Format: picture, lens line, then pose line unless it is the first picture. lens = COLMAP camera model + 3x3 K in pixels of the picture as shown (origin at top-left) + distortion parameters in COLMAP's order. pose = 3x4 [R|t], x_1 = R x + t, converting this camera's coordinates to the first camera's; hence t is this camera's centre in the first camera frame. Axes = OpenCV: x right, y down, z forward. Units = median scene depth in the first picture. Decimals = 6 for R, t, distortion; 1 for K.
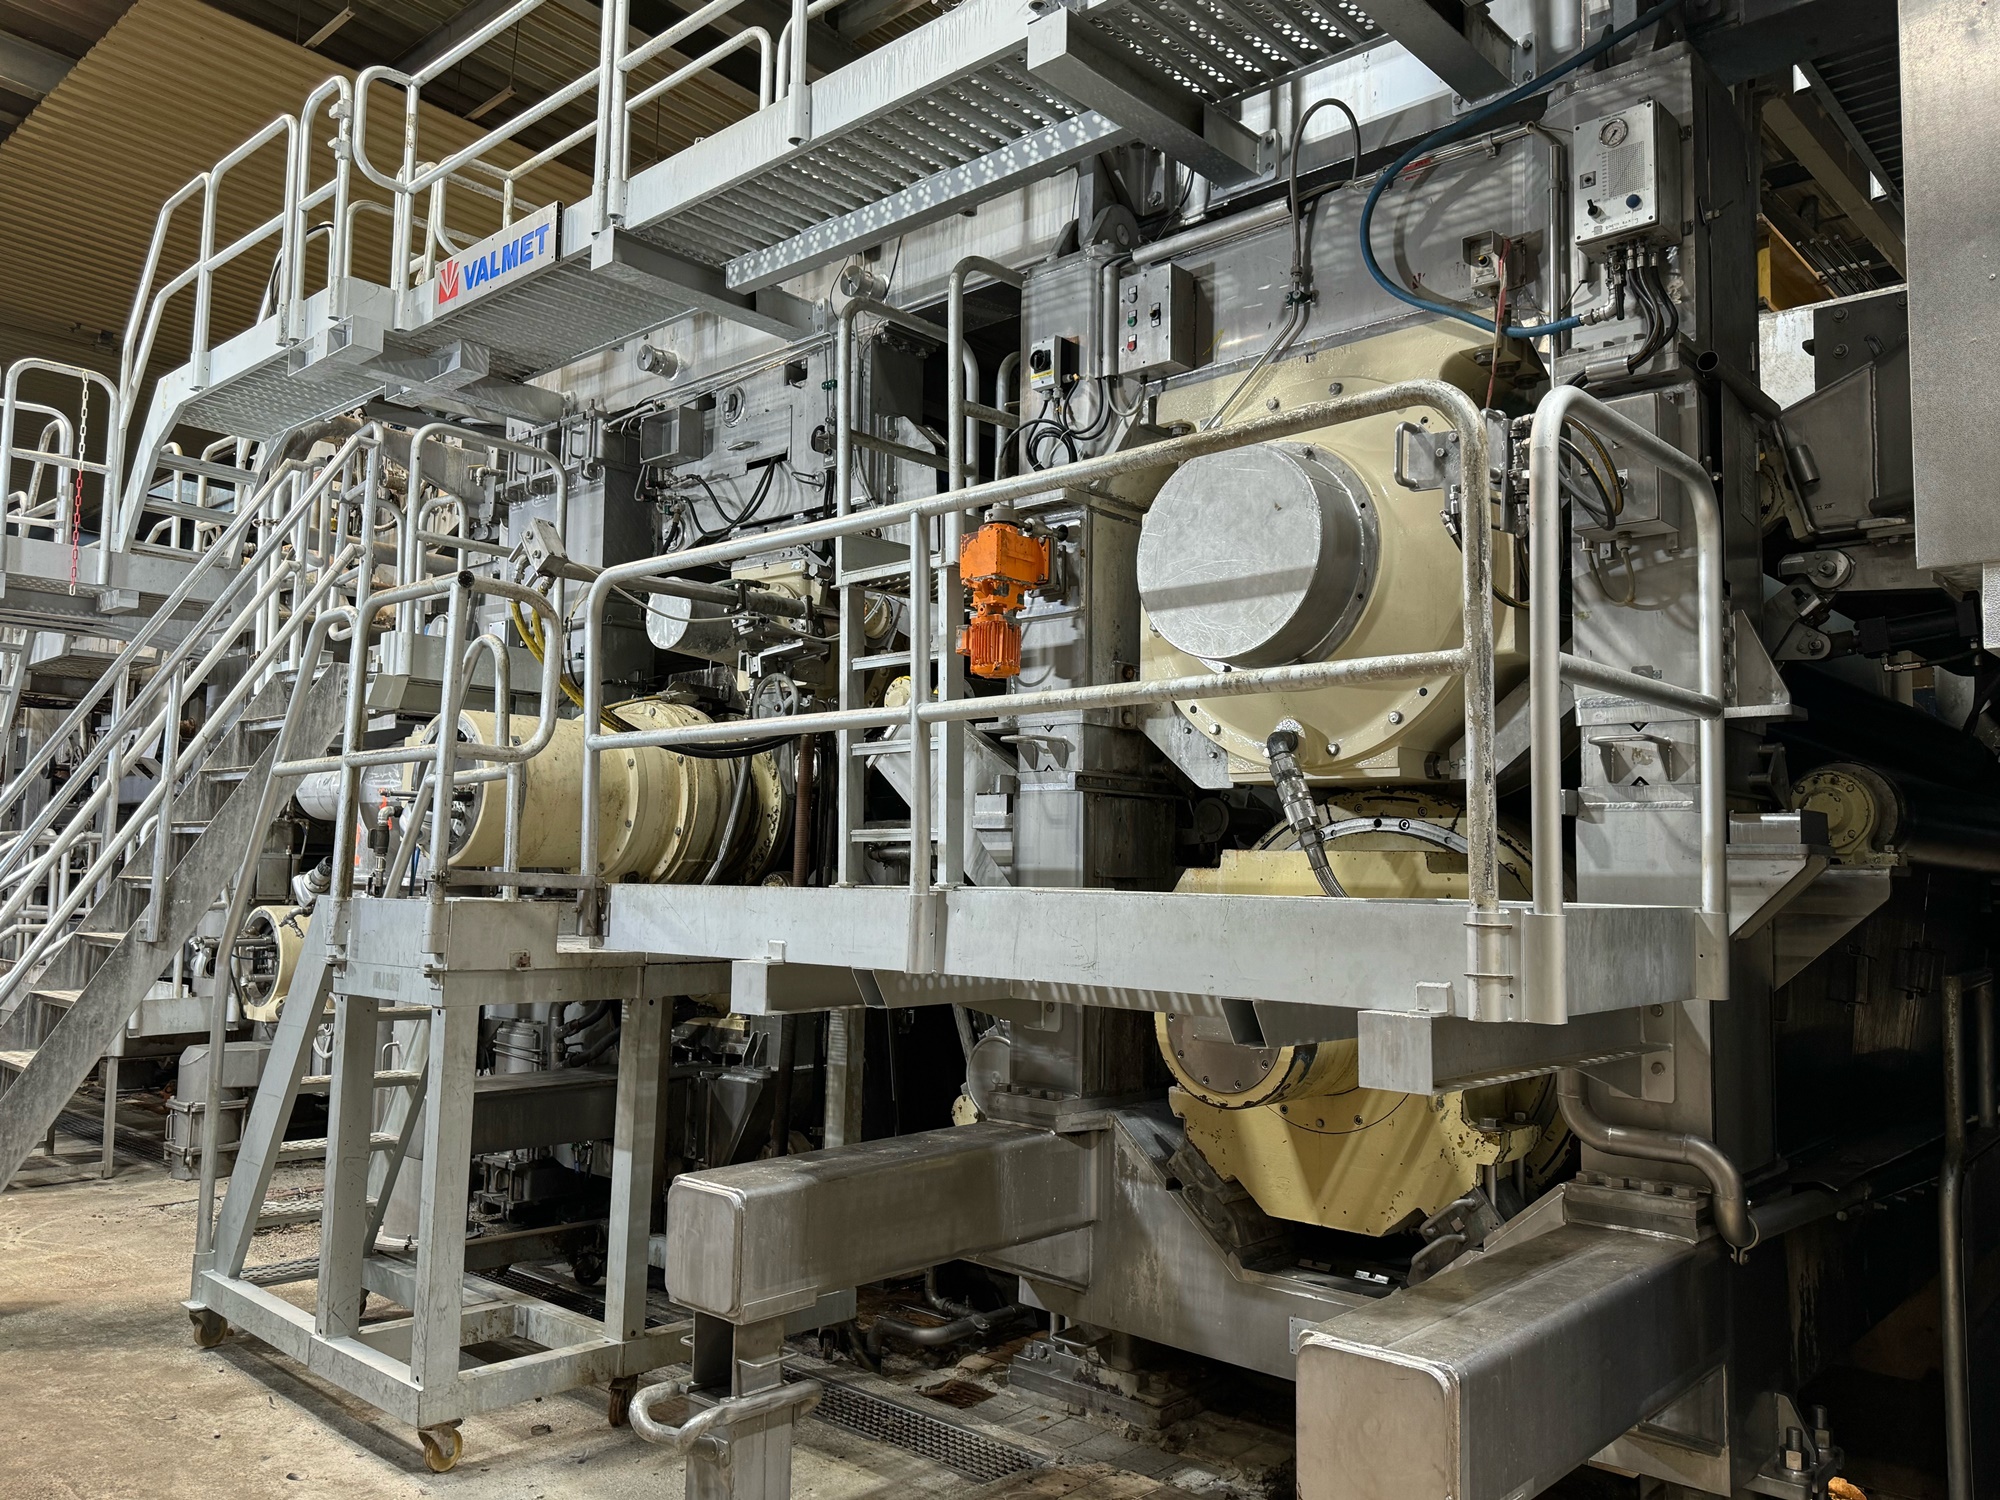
lens RADIAL K [[1502.8, 0, 982.3], [0, 1502.8, 750.8], [0, 0, 1]] dist [0.082195, -0.095906]
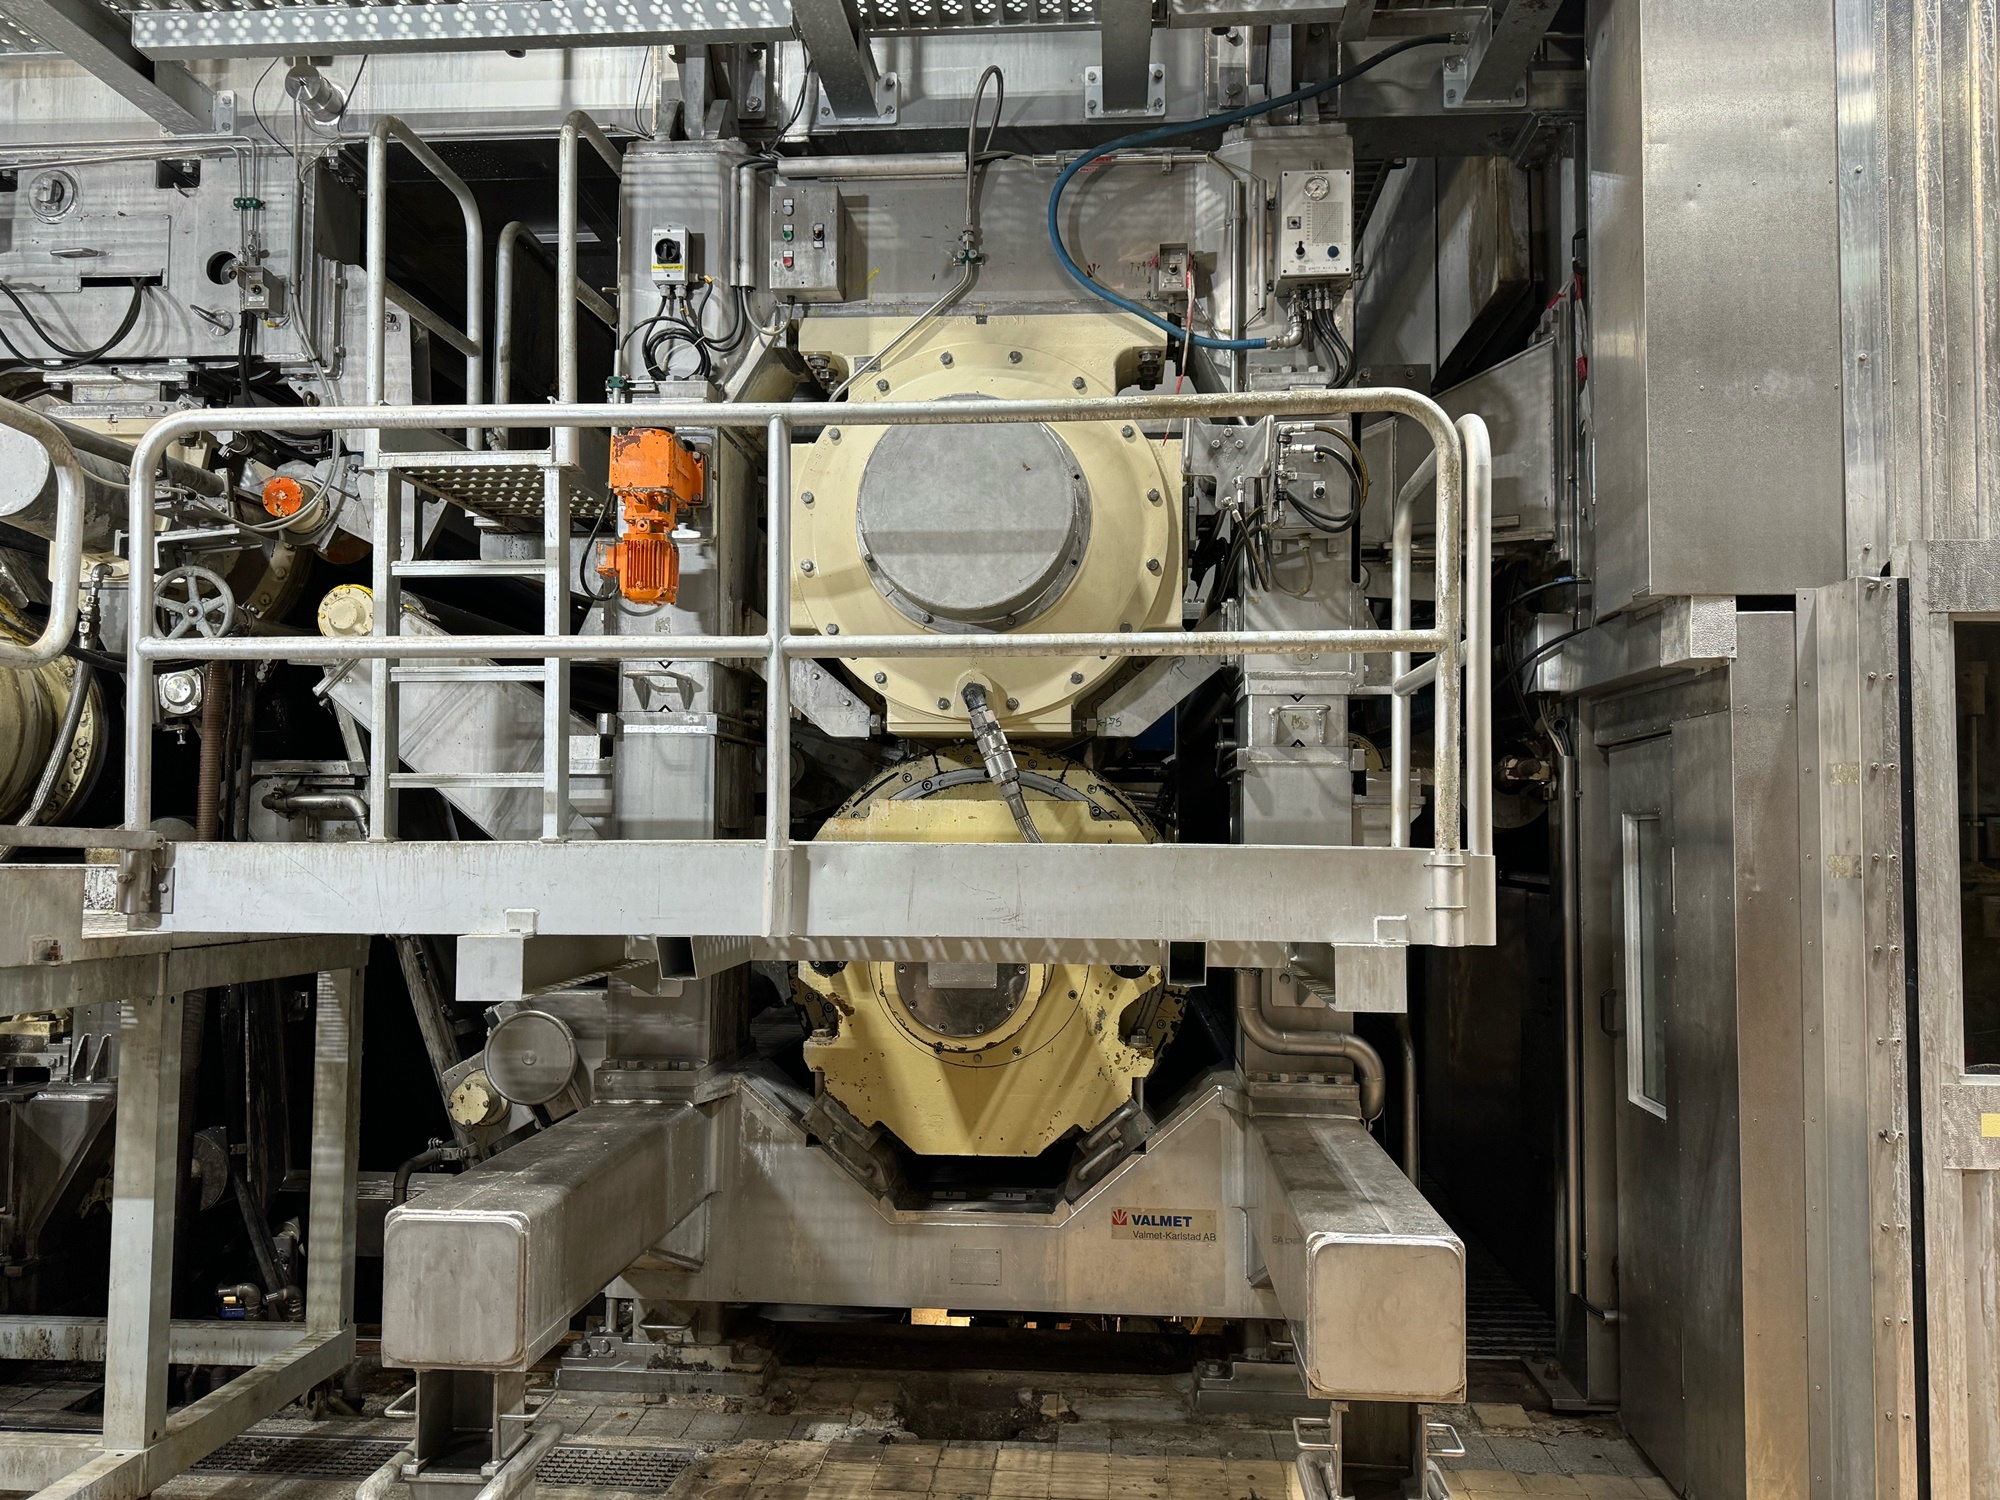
lens RADIAL K [[1502.8, 0, 1018.7], [0, 1502.8, 759.1], [0, 0, 1]] dist [0.082195, -0.095906]
pose [[0.786326, 0.020601, 0.617469, -0.369317], [-0.045864, 0.998633, 0.025088, 0.009992], [-0.616108, -0.048047, 0.786195, 0.159373]]
